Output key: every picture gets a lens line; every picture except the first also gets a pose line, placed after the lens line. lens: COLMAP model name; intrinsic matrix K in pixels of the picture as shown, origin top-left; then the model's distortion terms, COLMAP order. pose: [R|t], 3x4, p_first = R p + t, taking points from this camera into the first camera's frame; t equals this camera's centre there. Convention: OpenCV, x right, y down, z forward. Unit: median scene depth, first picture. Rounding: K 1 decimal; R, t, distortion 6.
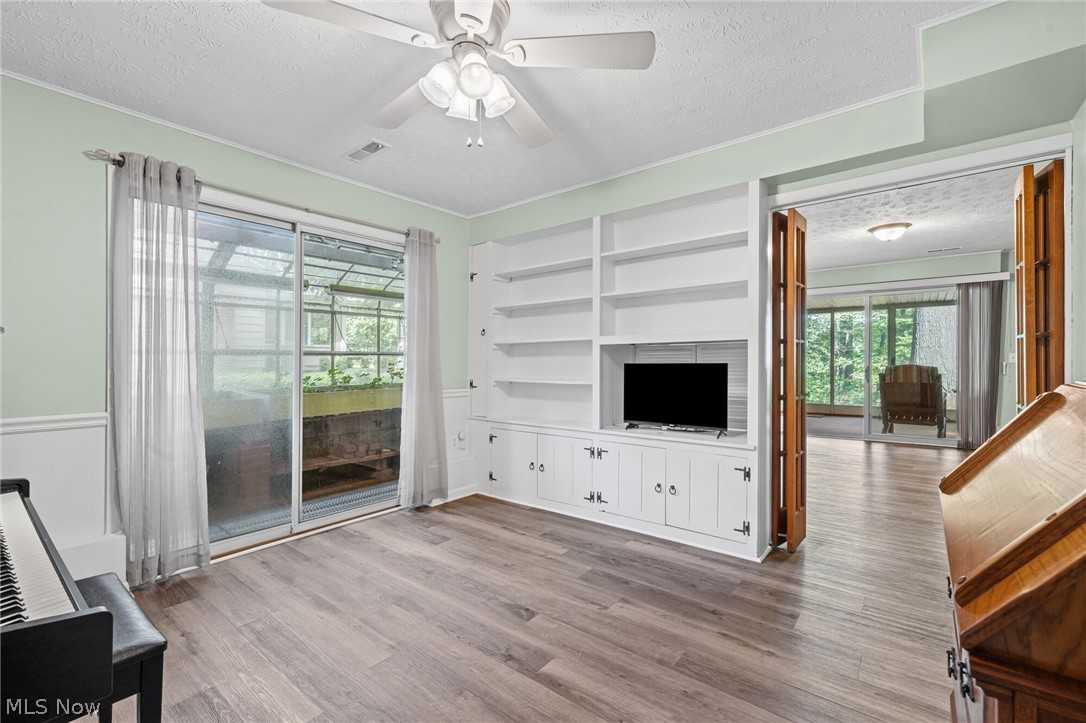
lens RADIAL K [[469.4, 0, 542.8], [0, 469.4, 361.3], [0, 0, 1]] dist [-0.001625, -0.000361]
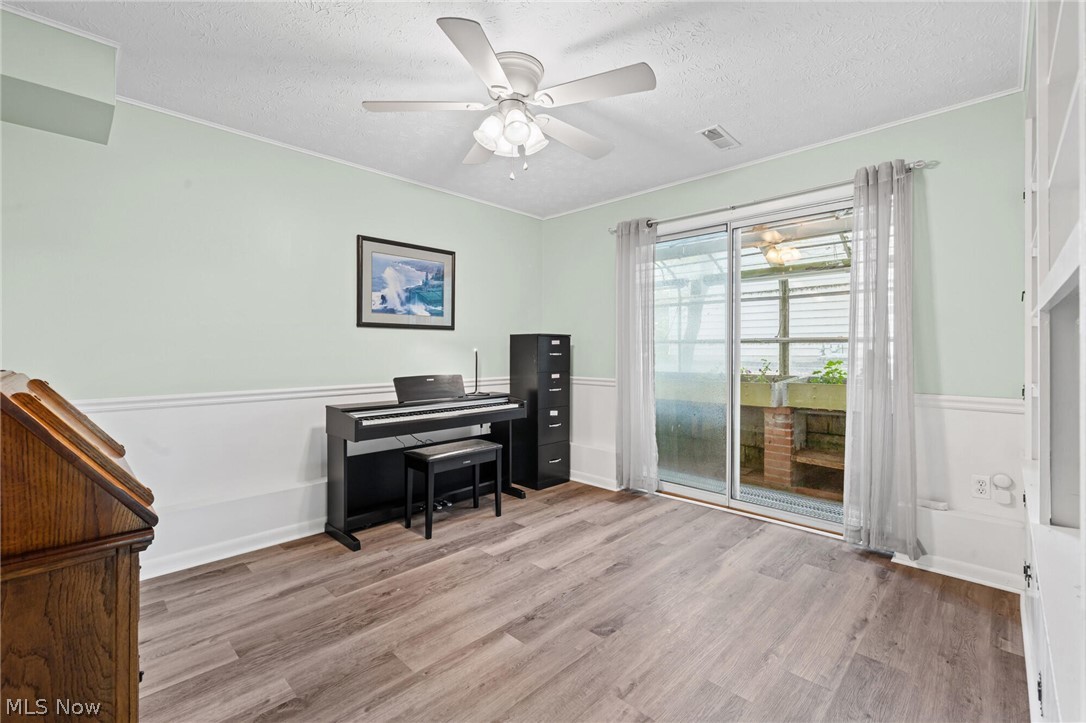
lens RADIAL K [[469.4, 0, 533.8], [0, 469.4, 344.9], [0, 0, 1]] dist [-0.001625, -0.000361]
pose [[-0.101561, -0.002399, -0.994826, 0.600386], [-0.001493, 0.999996, -0.002259, -0.006427], [0.994828, 0.001256, -0.101564, 0.653275]]
